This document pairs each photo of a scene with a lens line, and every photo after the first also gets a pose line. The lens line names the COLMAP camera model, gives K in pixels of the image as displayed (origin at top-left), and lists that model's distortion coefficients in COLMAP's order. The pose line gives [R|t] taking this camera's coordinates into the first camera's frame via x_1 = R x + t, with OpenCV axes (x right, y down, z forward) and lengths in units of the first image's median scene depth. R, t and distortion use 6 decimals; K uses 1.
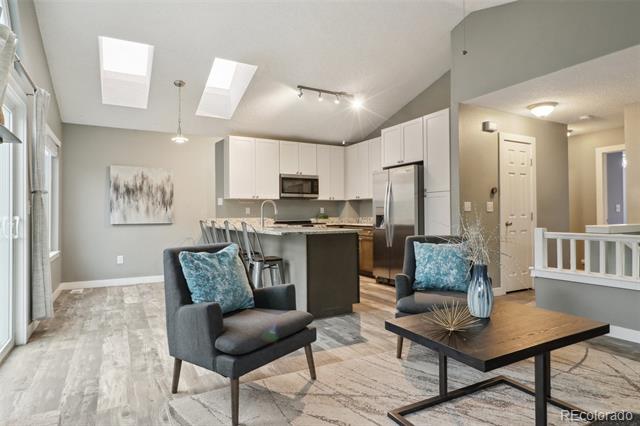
lens RADIAL K [[371.9, 0, 318.1], [0, 371.9, 208.0], [0, 0, 1]] dist [-0.003429, -0.001937]
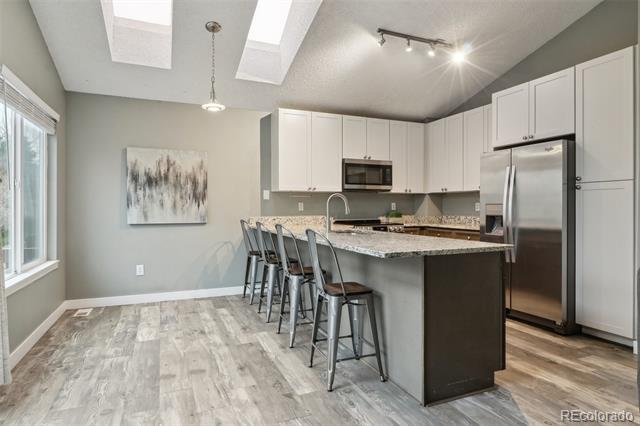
lens RADIAL K [[371.9, 0, 318.1], [0, 371.9, 208.0], [0, 0, 1]] dist [-0.003429, -0.001937]
pose [[0.994845, 0.007212, -0.101146, -0.088006], [-0.005077, 0.999759, 0.021355, -0.007716], [0.101275, -0.020731, 0.994642, 0.272247]]
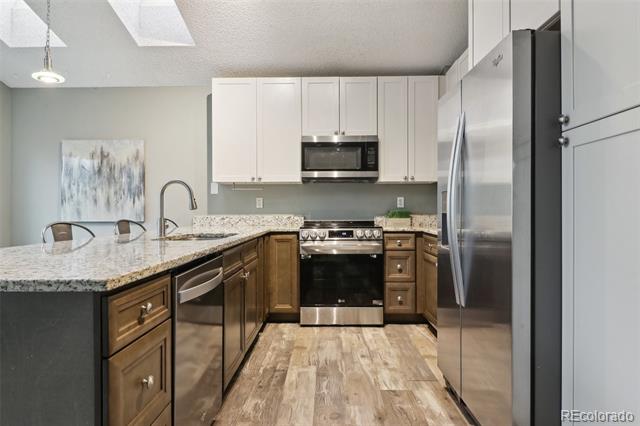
lens RADIAL K [[376.9, 0, 318.0], [0, 376.9, 210.9], [0, 0, 1]] dist [0.005212, -0.011460]
pose [[0.865850, 0.008094, -0.500238, 0.237887], [0.004654, 0.999696, 0.024231, 0.007116], [0.500282, -0.023309, 0.865549, 0.604729]]
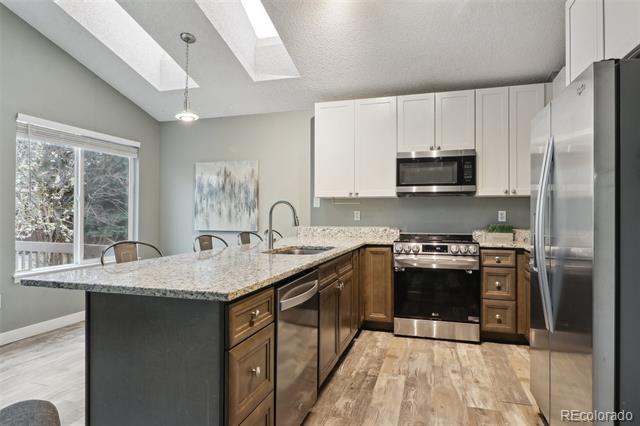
lens RADIAL K [[376.9, 0, 318.0], [0, 376.9, 210.9], [0, 0, 1]] dist [0.005212, -0.011460]
pose [[0.695382, 0.004902, -0.718624, 0.276379], [0.006232, 0.999898, 0.012852, -0.011357], [0.718613, -0.013416, 0.695281, 0.582050]]
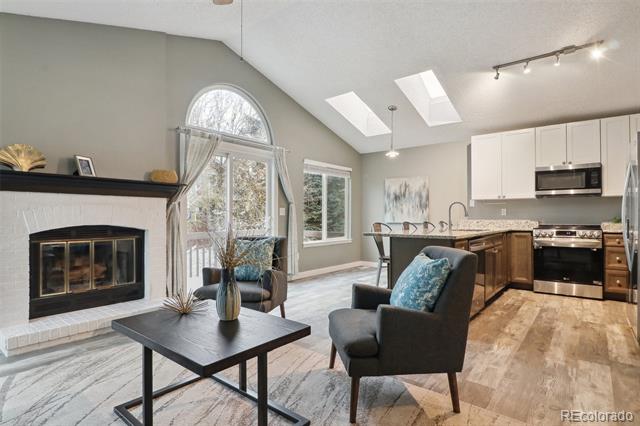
lens RADIAL K [[338.0, 0, 320.0], [0, 338.0, 213.0], [0, 0, 1]] dist [0.005171, -0.012847]
pose [[0.382175, -0.000834, -0.924089, 0.481737], [0.014144, 0.999888, 0.004947, -0.000968], [0.923982, -0.014961, 0.382144, 0.305928]]
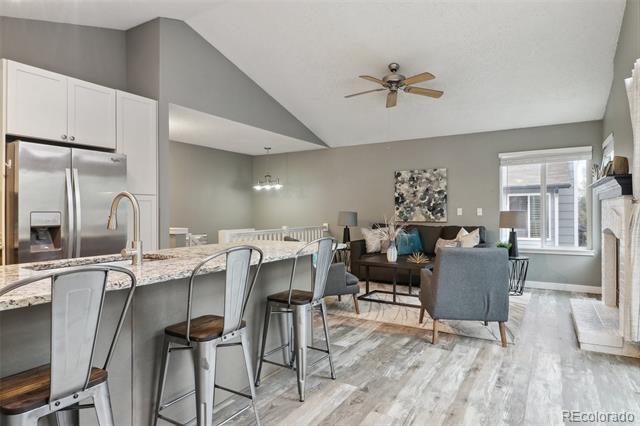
lens RADIAL K [[376.9, 0, 318.0], [0, 376.9, 210.9], [0, 0, 1]] dist [0.005212, -0.011460]
pose [[-0.496567, 0.010645, 0.867933, -0.502795], [-0.009019, 0.999808, -0.017422, 0.002801], [-0.867951, -0.016480, -0.496376, 0.913046]]
